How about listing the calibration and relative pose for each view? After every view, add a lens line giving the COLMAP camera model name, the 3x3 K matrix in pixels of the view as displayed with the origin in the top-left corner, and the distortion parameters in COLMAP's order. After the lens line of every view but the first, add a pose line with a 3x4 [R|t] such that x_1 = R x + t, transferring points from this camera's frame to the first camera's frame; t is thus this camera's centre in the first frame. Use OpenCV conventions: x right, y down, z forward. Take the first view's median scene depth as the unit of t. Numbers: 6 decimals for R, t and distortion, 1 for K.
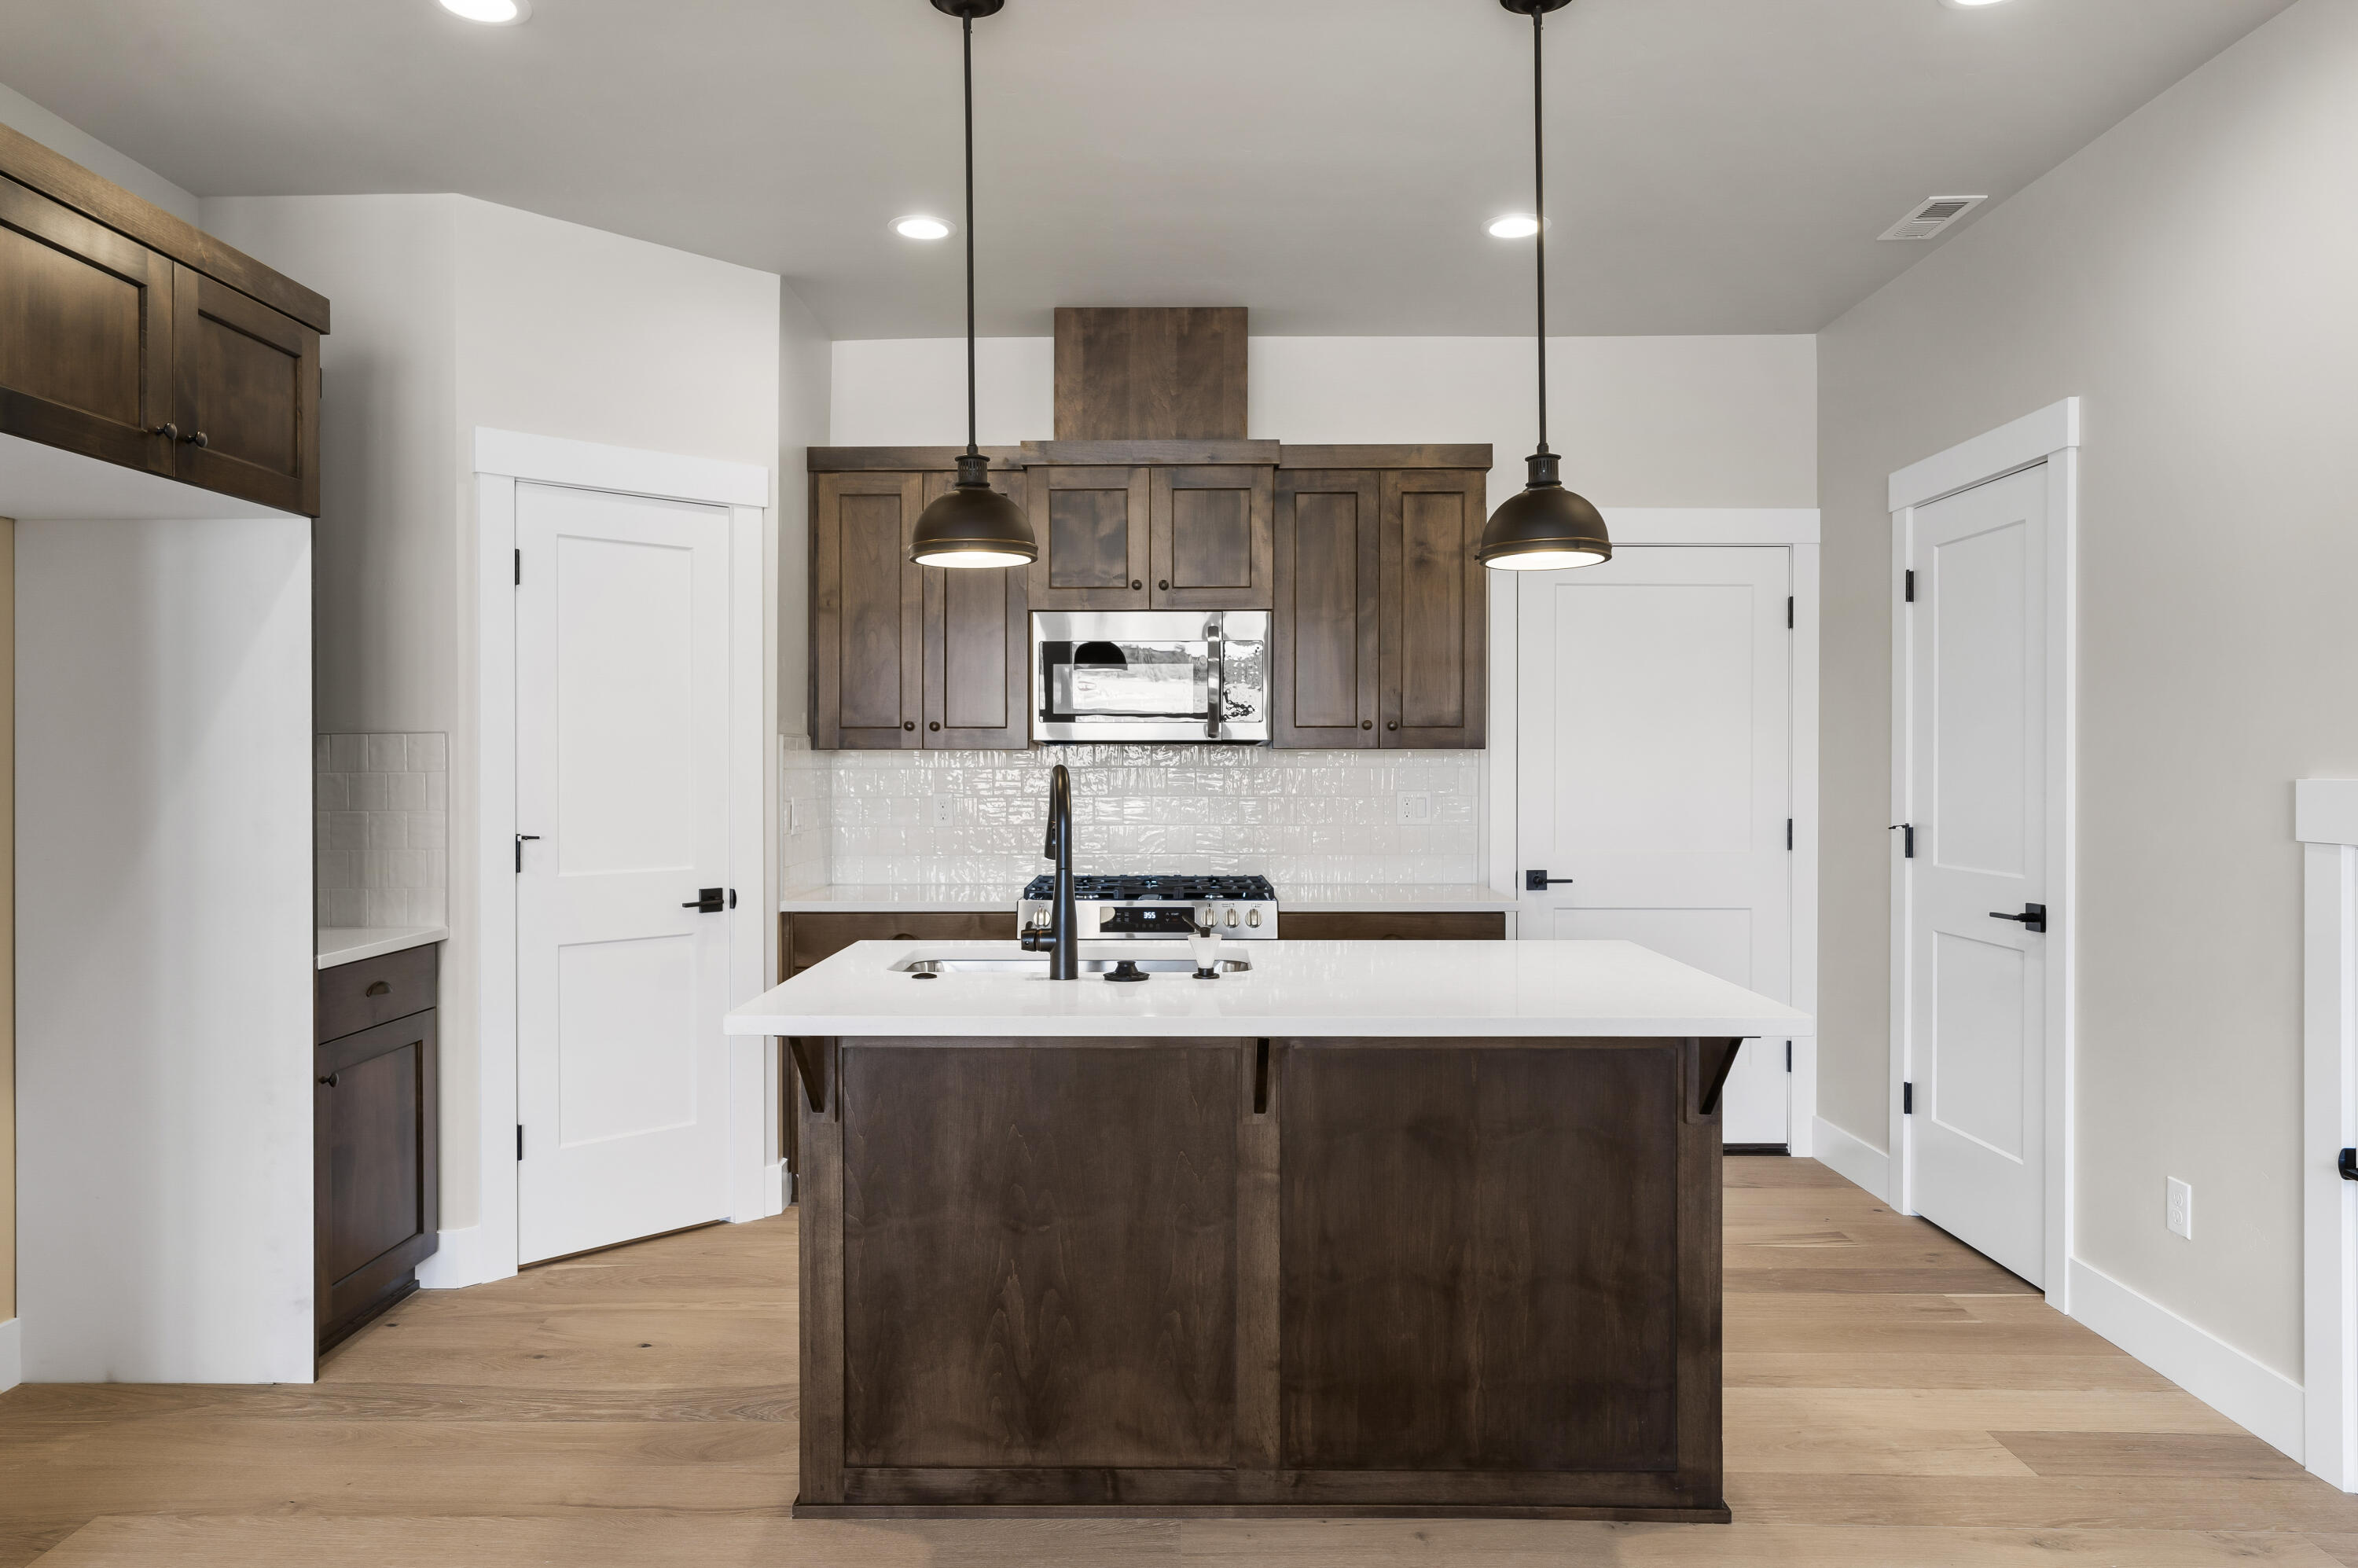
lens RADIAL K [[1491.4, 0, 1171.3], [0, 1491.4, 769.9], [0, 0, 1]] dist [-0.004829, 0.003590]
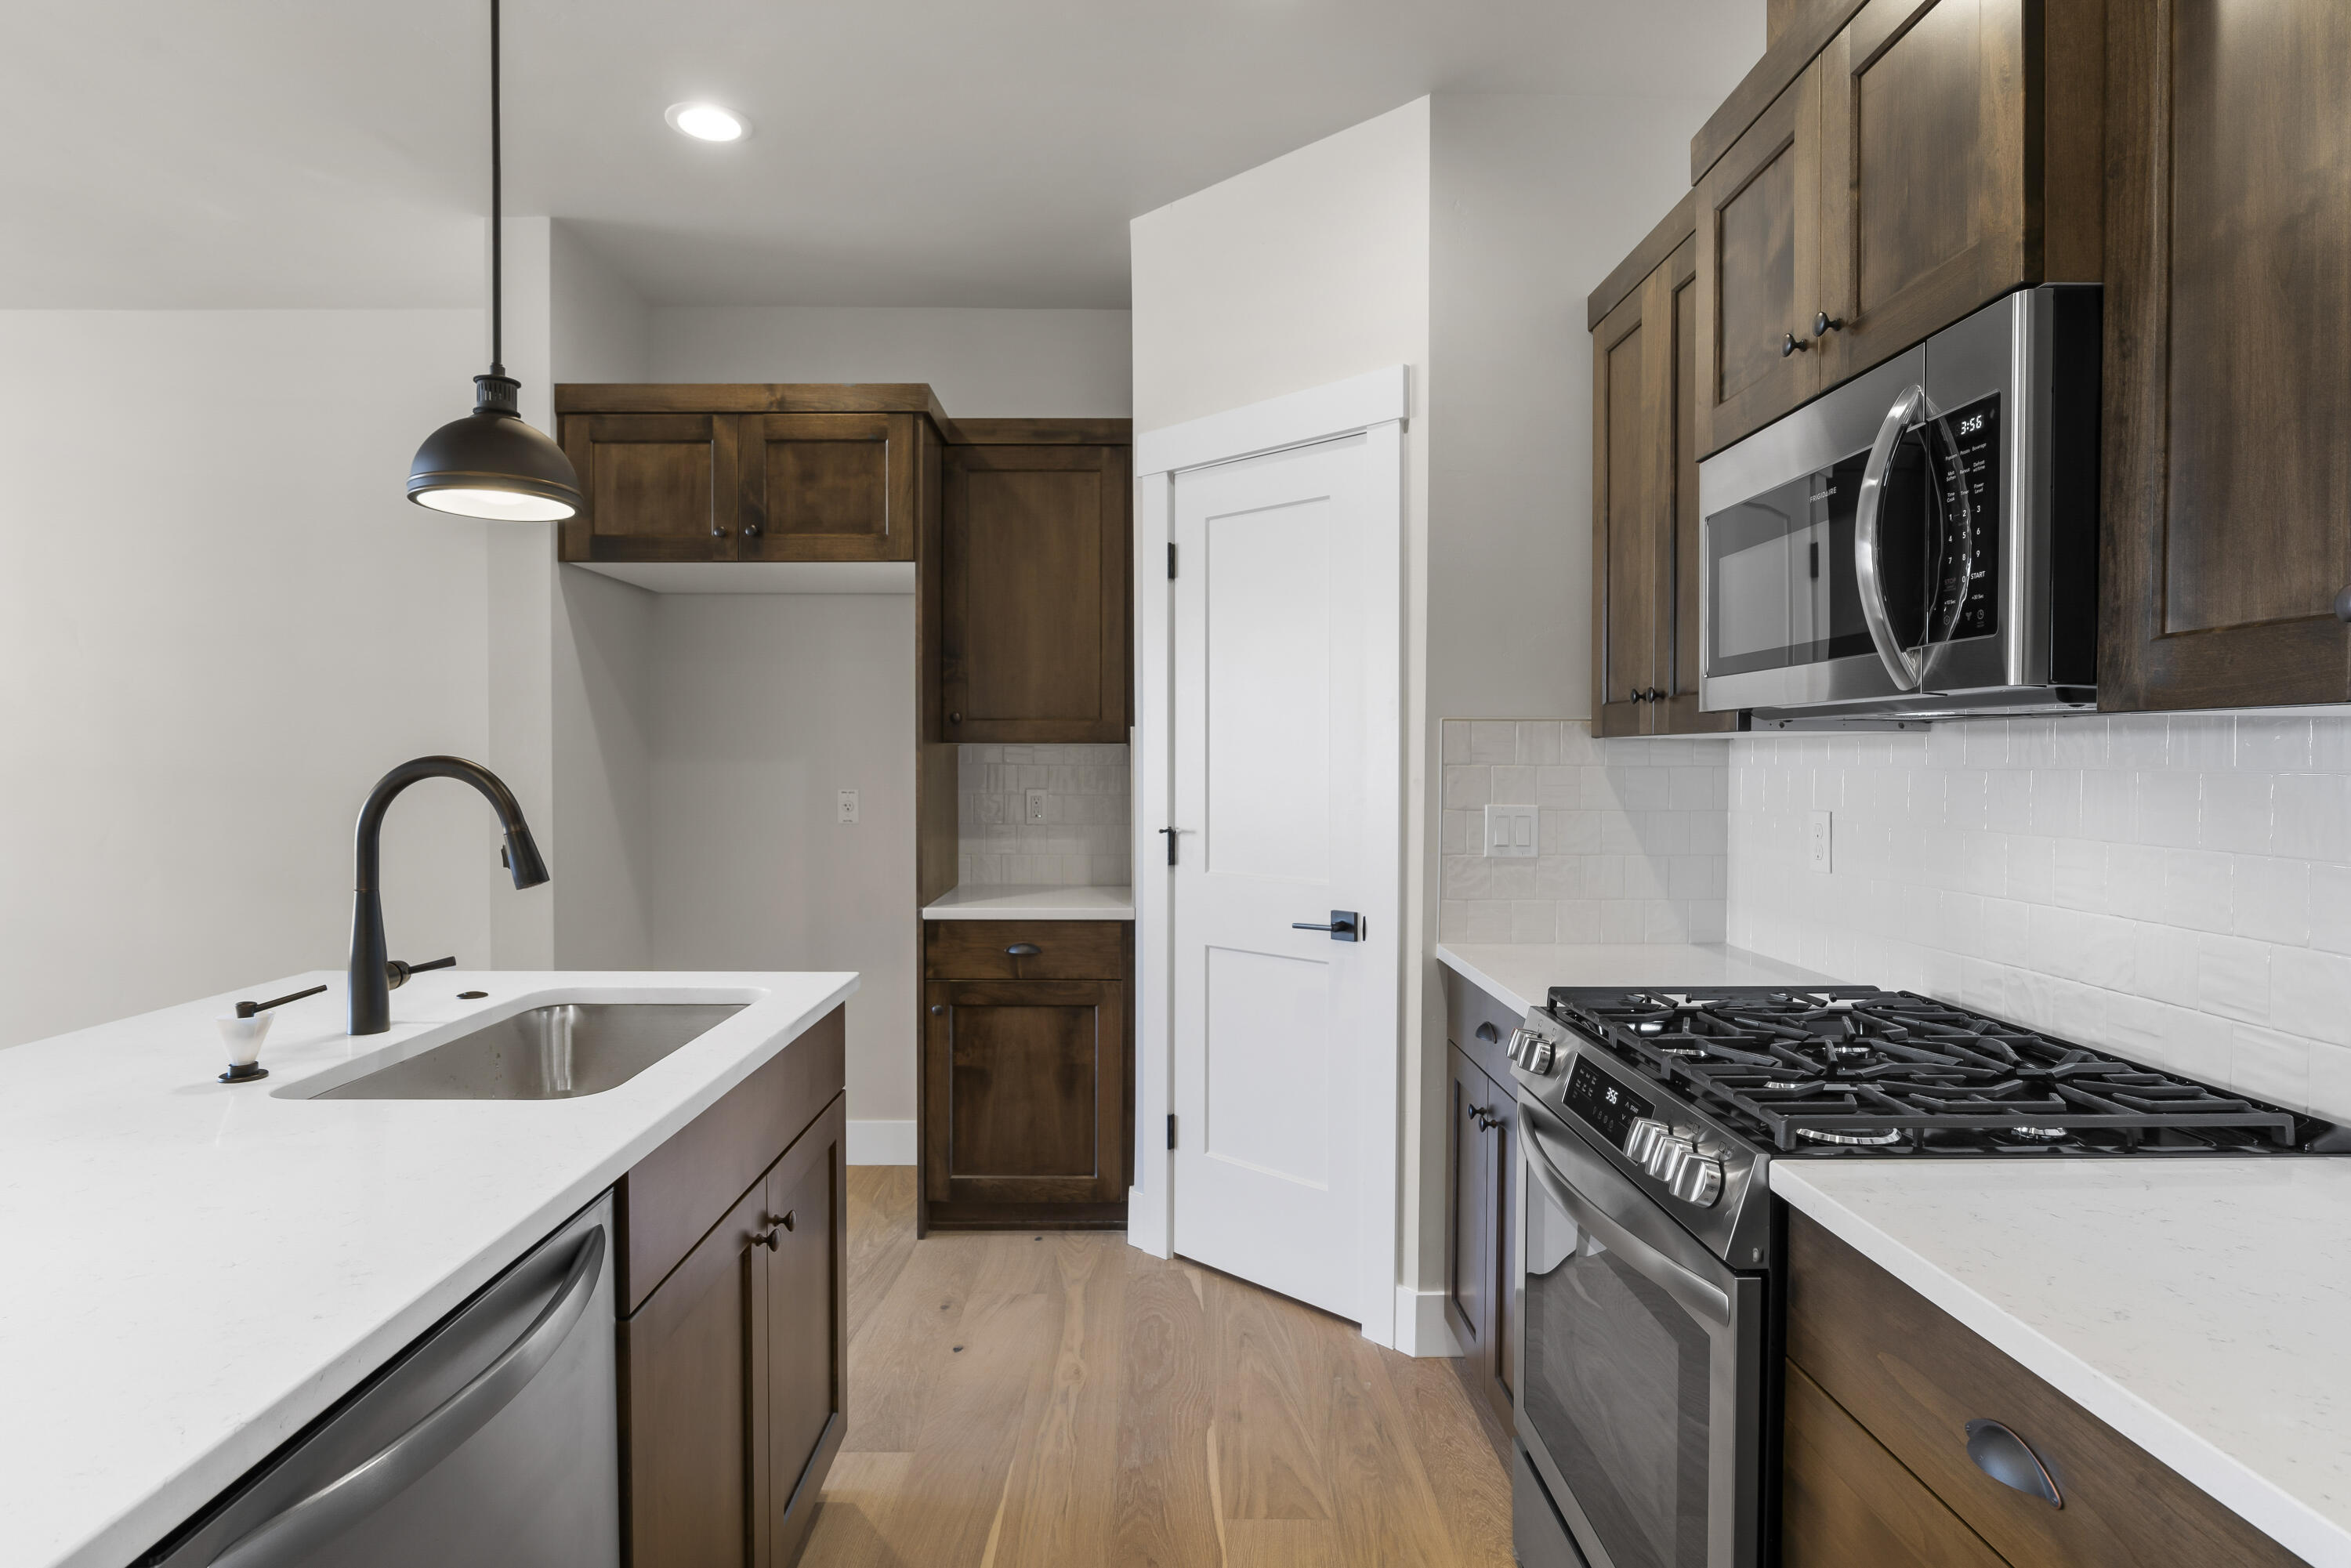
lens RADIAL K [[1253.1, 0, 1175.5], [0, 1253.1, 784.0], [0, 0, 1]] dist [-0.019478, 0.001080]
pose [[0.020821, 0.022127, -0.999538, 0.365290], [-0.006155, 0.999739, 0.022004, -0.003918], [0.999764, 0.005694, 0.020952, 0.886408]]
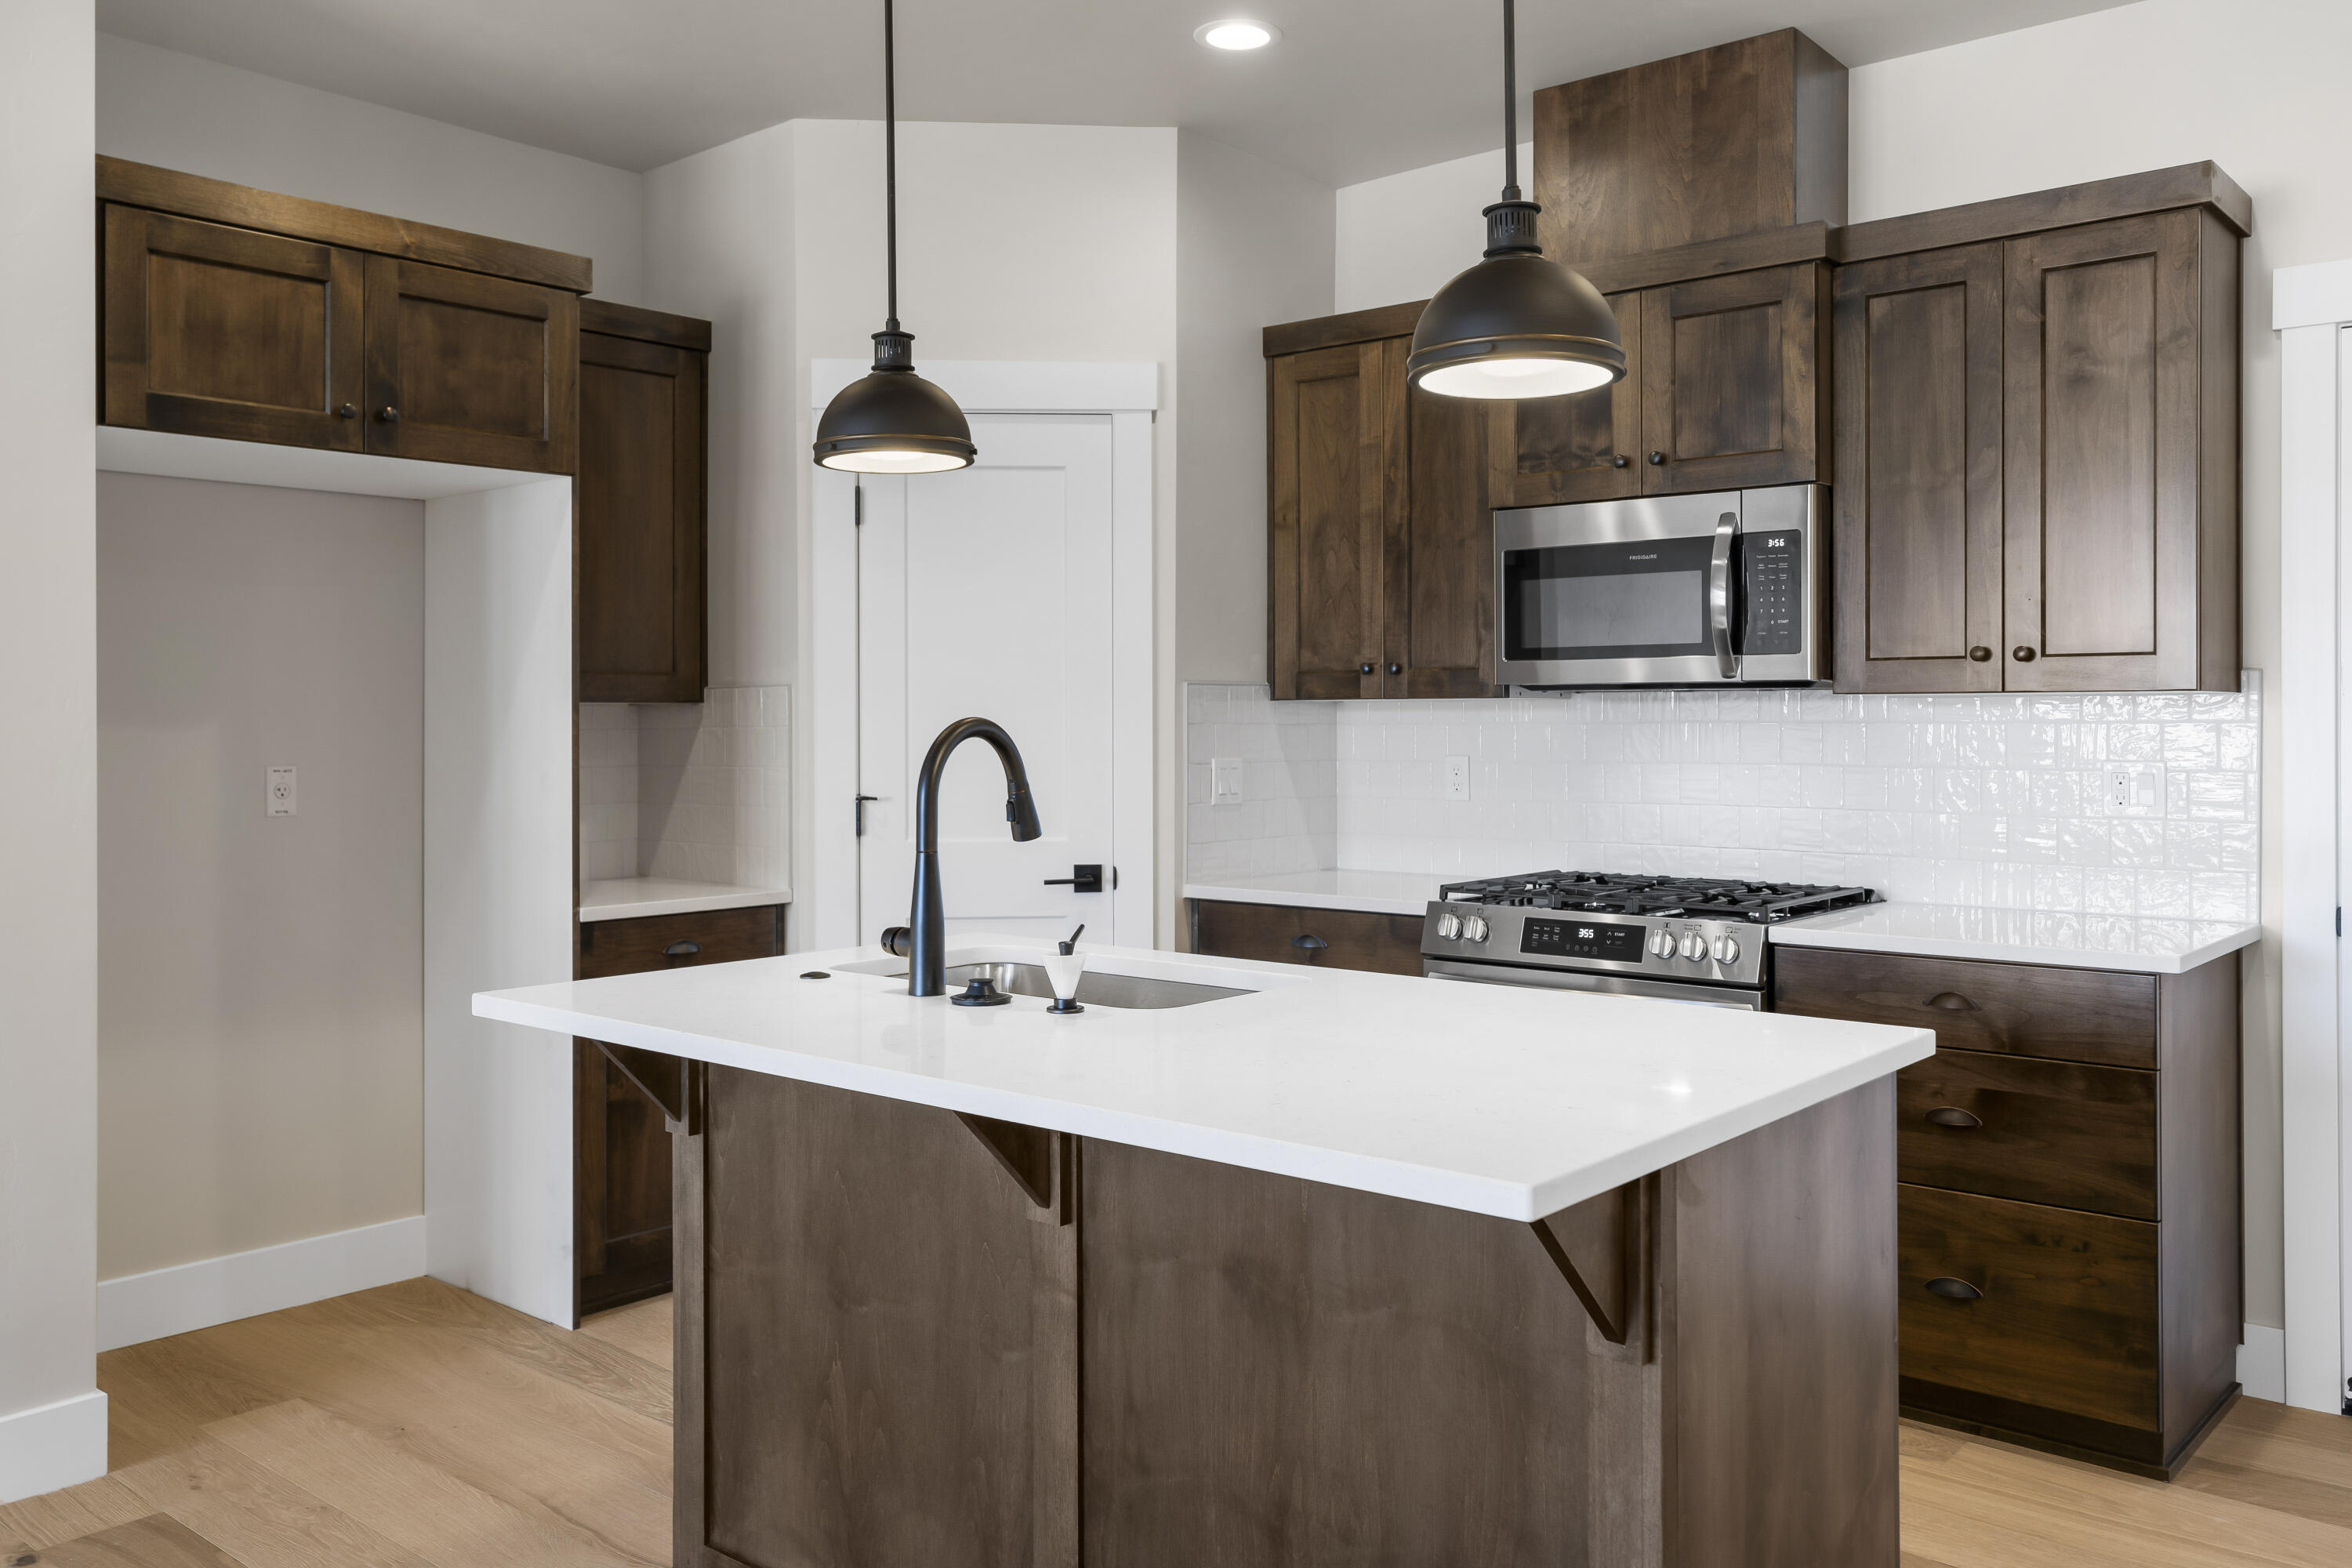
lens RADIAL K [[1852.1, 0, 1188.2], [0, 1852.1, 716.8], [0, 0, 1]] dist [0.000003, 0.005547]
pose [[0.772055, -0.001761, -0.635553, 0.405512], [-0.001030, 0.999991, -0.004022, -0.000443], [0.635555, 0.003760, 0.772046, 0.216205]]
